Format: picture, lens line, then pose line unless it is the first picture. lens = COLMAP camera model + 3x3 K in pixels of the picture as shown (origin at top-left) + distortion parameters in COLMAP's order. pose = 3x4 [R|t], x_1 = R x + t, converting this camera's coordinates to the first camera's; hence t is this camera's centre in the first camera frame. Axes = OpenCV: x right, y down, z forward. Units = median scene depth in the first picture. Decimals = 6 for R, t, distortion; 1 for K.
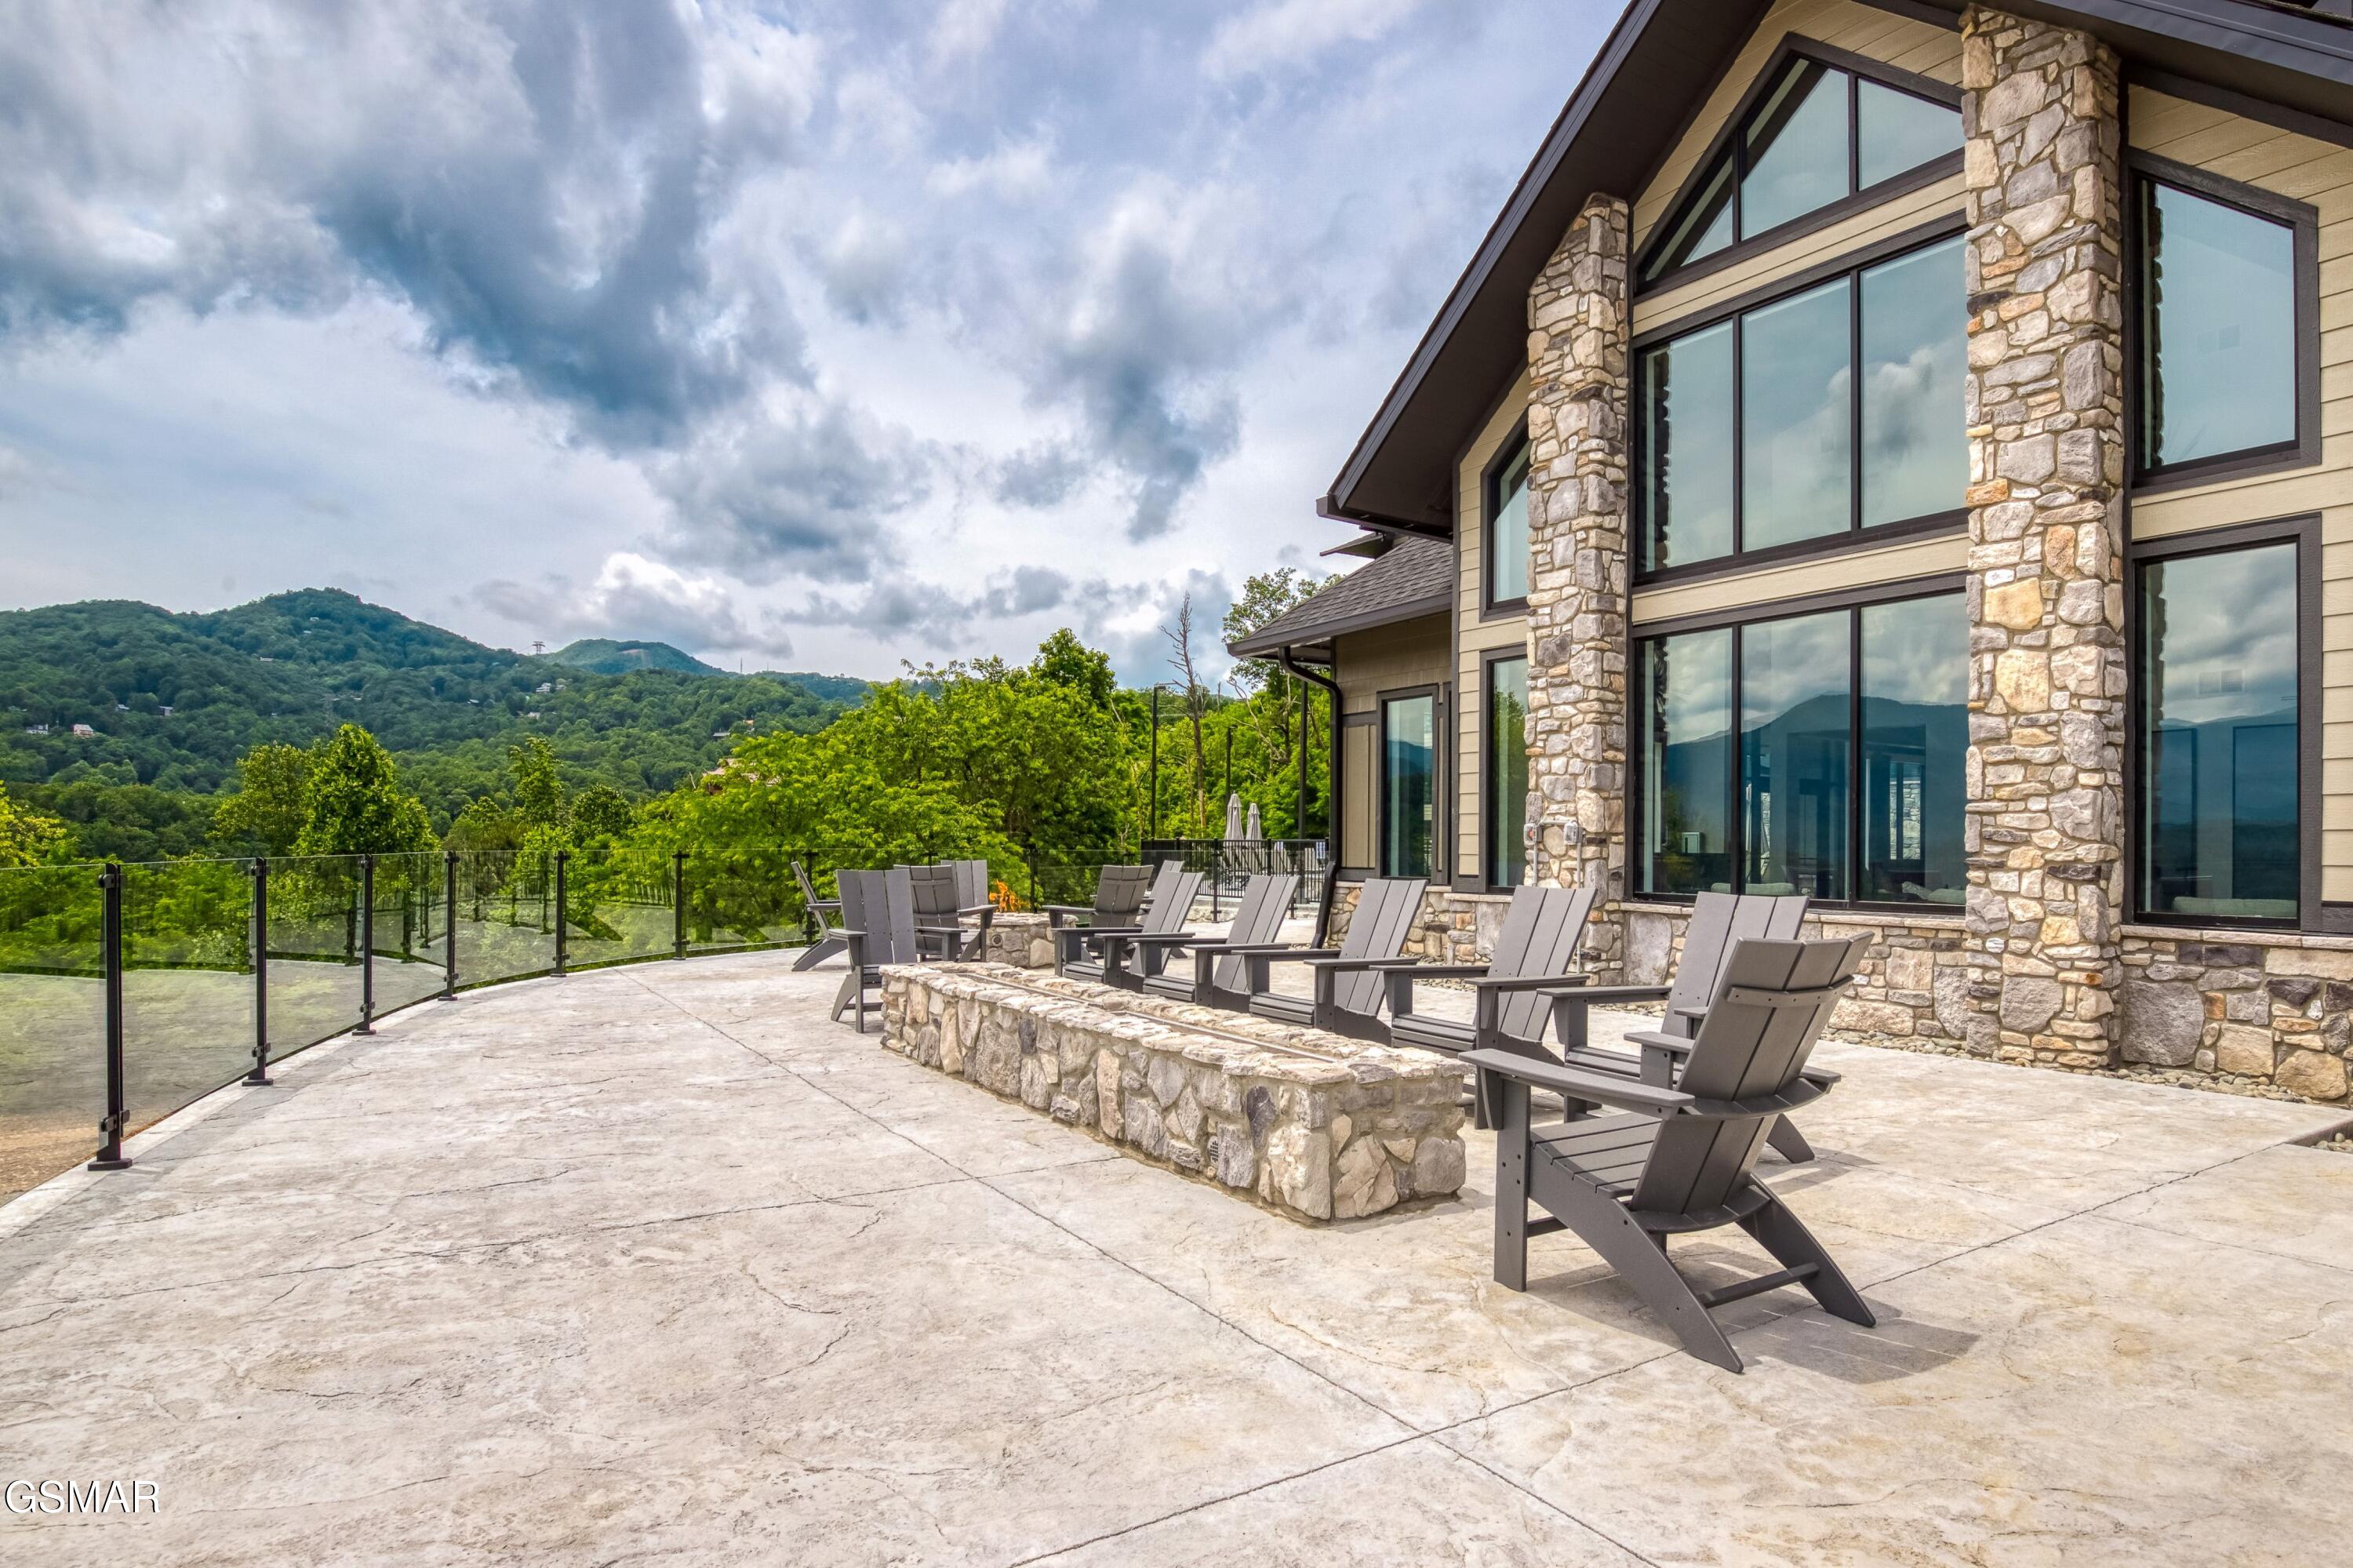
lens RADIAL K [[1322.5, 0, 1176.5], [0, 1322.5, 784.0], [0, 0, 1]] dist [-0.032486, -0.001472]
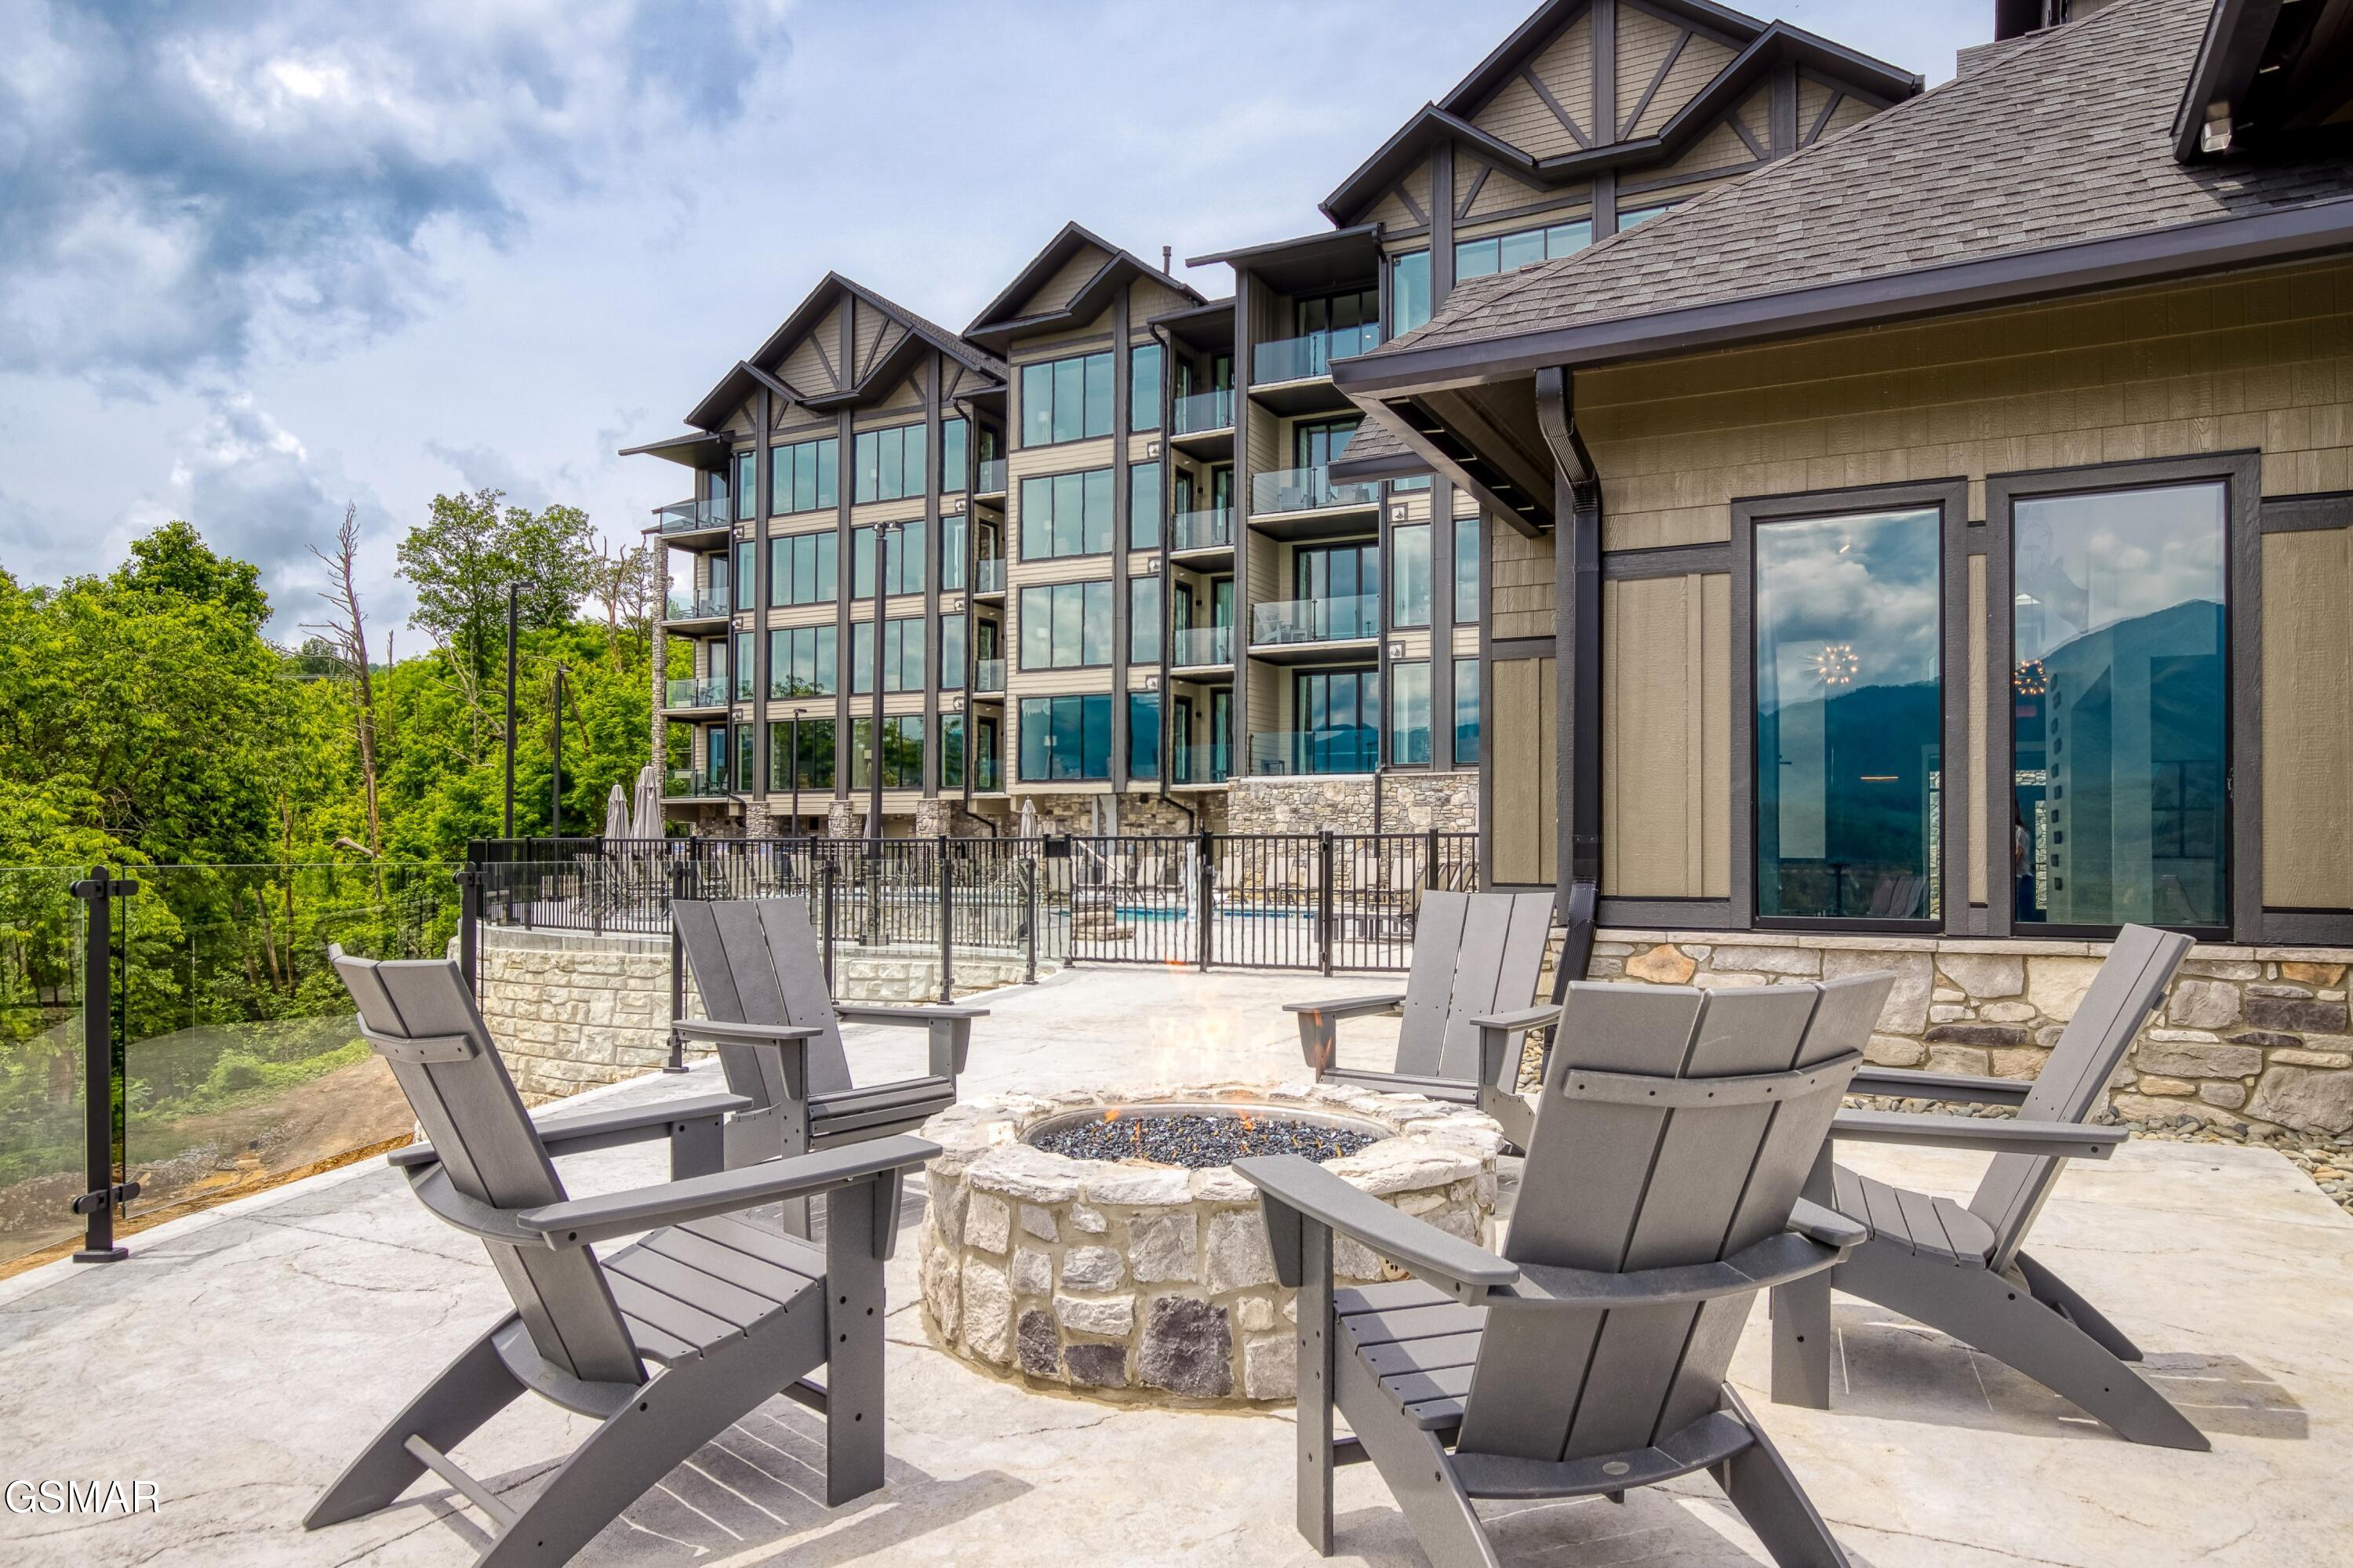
lens RADIAL K [[1502.9, 0, 1176.5], [0, 1502.9, 784.0], [0, 0, 1]] dist [0.004610, 0.042110]
pose [[0.861969, 0.016978, 0.506677, -0.560042], [-0.019209, 0.999815, -0.000824, 0.062922], [-0.506598, -0.009022, 0.862135, 1.405777]]
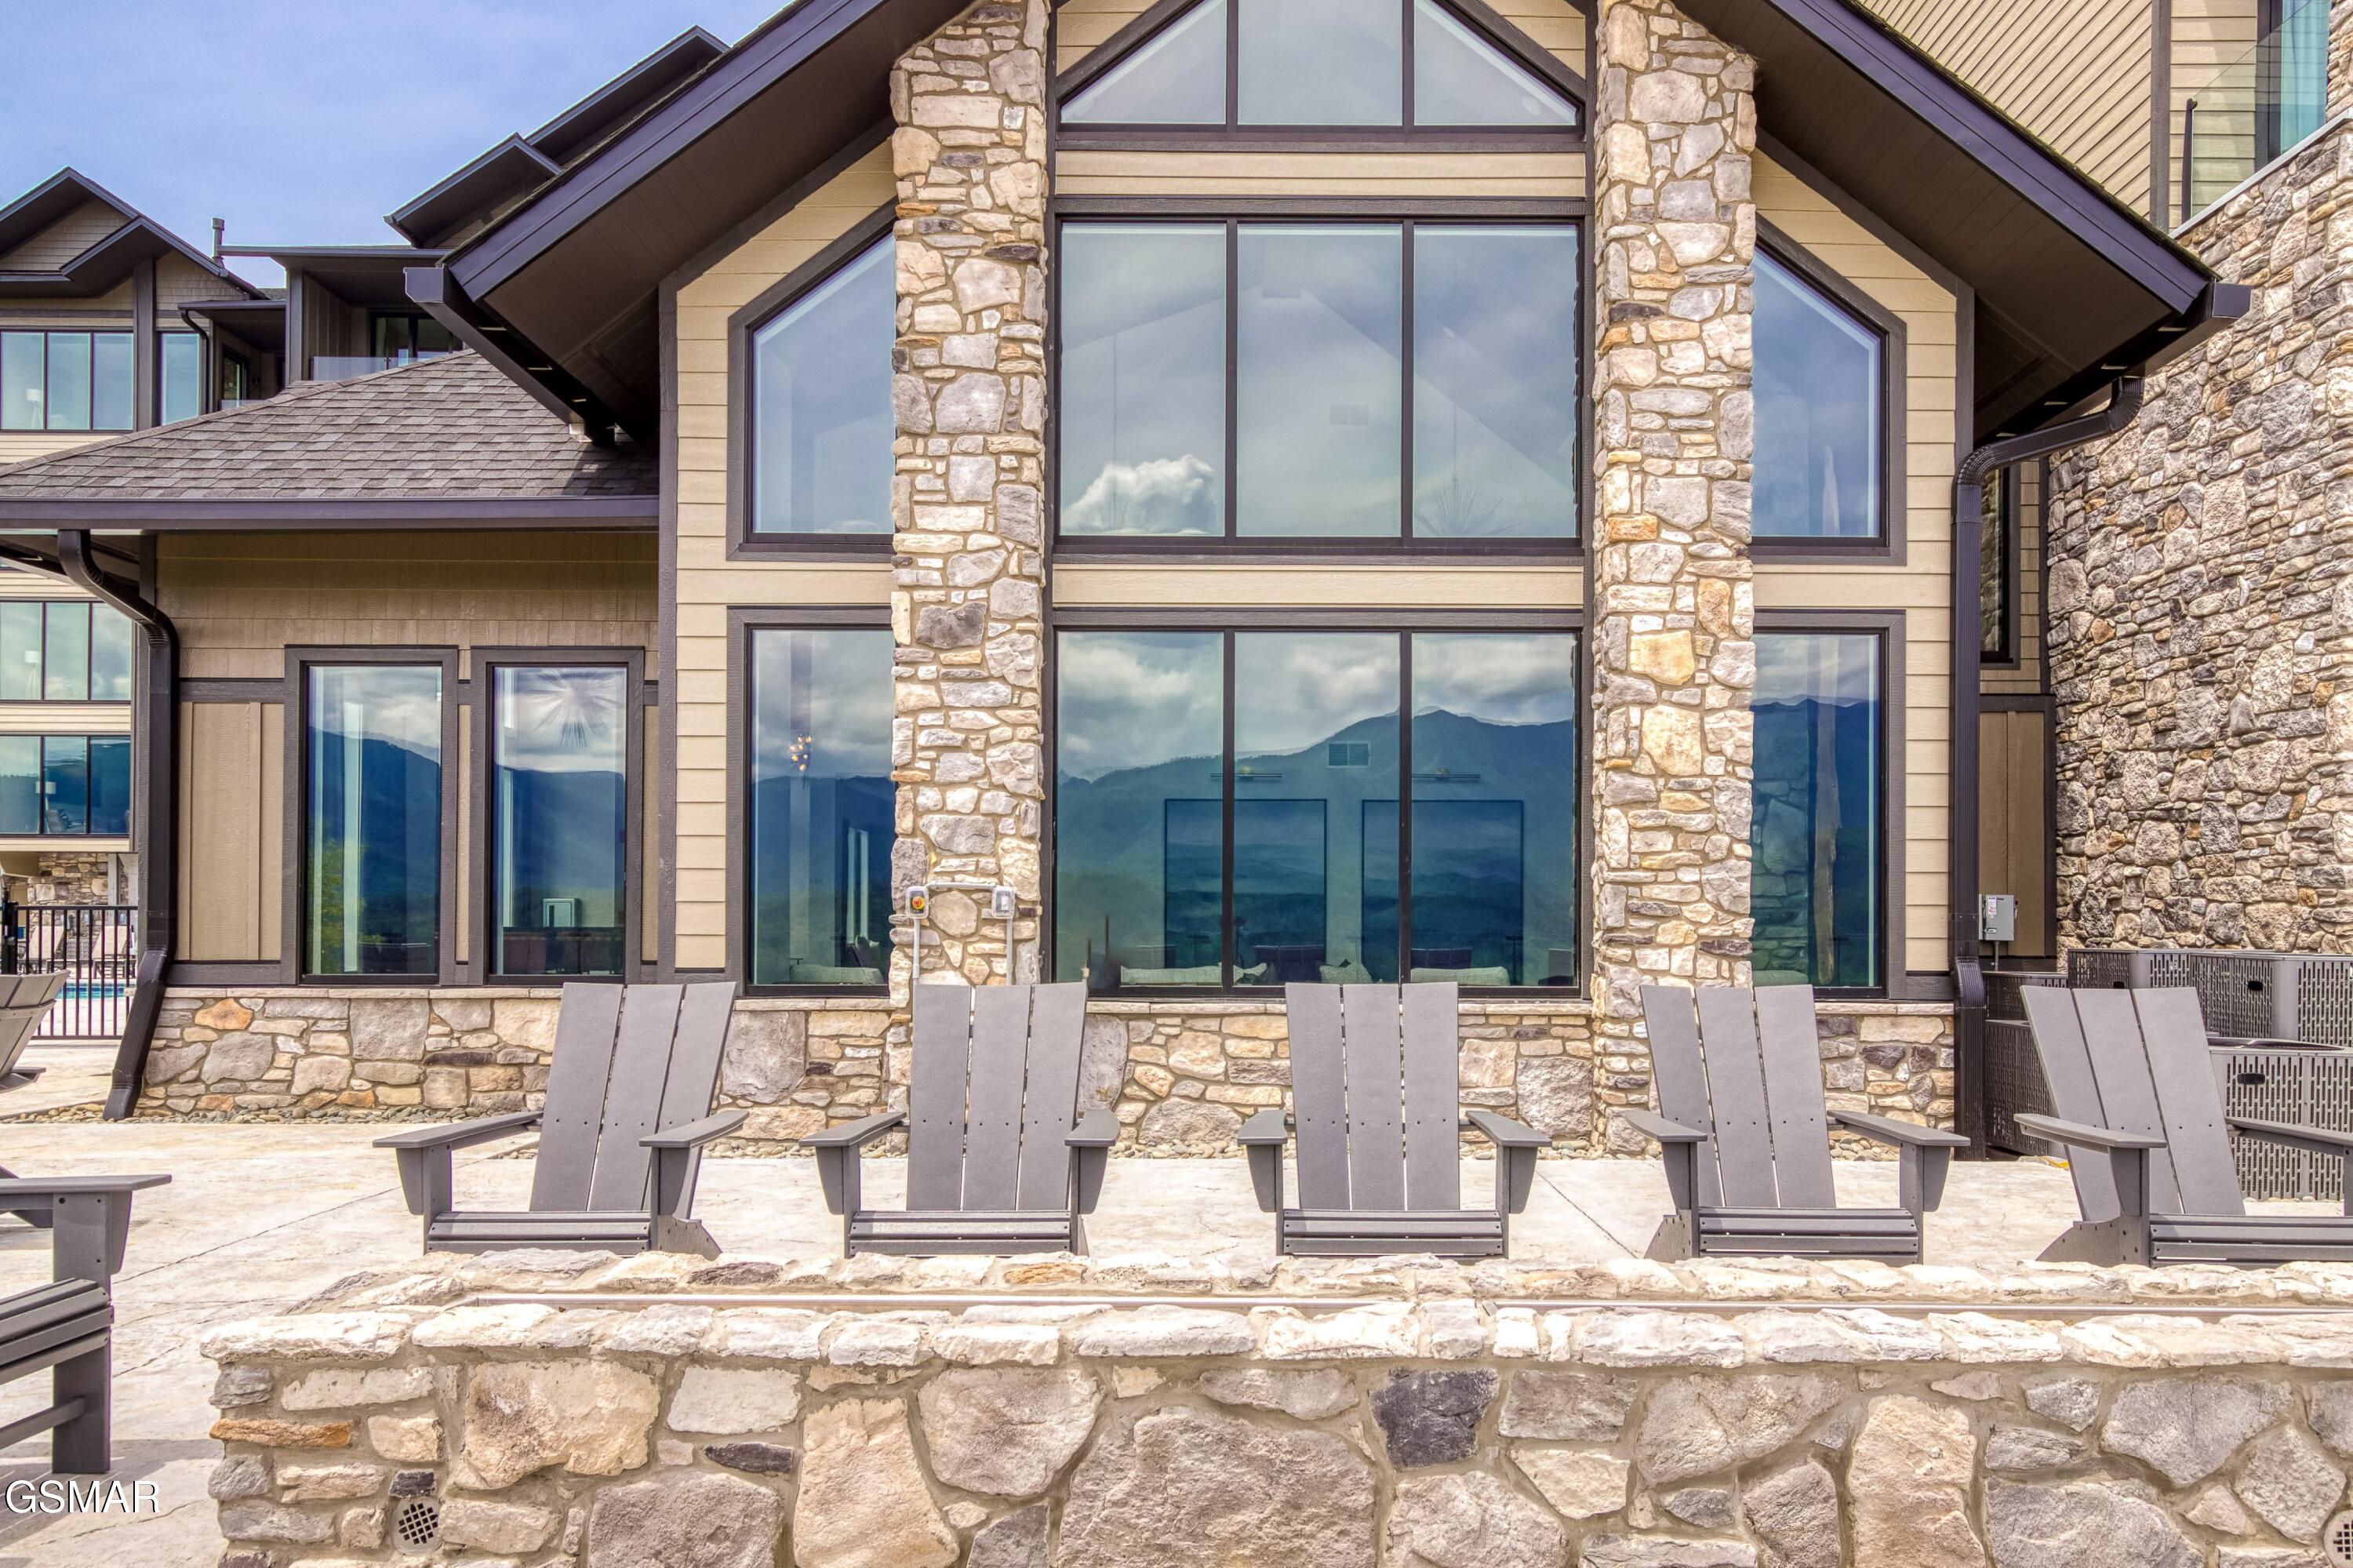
lens RADIAL K [[1585.4, 0, 1174.4], [0, 1585.4, 875.2], [0, 0, 1]] dist [0.007105, 0.003112]
pose [[0.522644, 0.017654, 0.852368, -0.476257], [-0.037199, 0.999306, 0.002112, 0.025890], [-0.851739, -0.032811, 0.522938, 0.696425]]
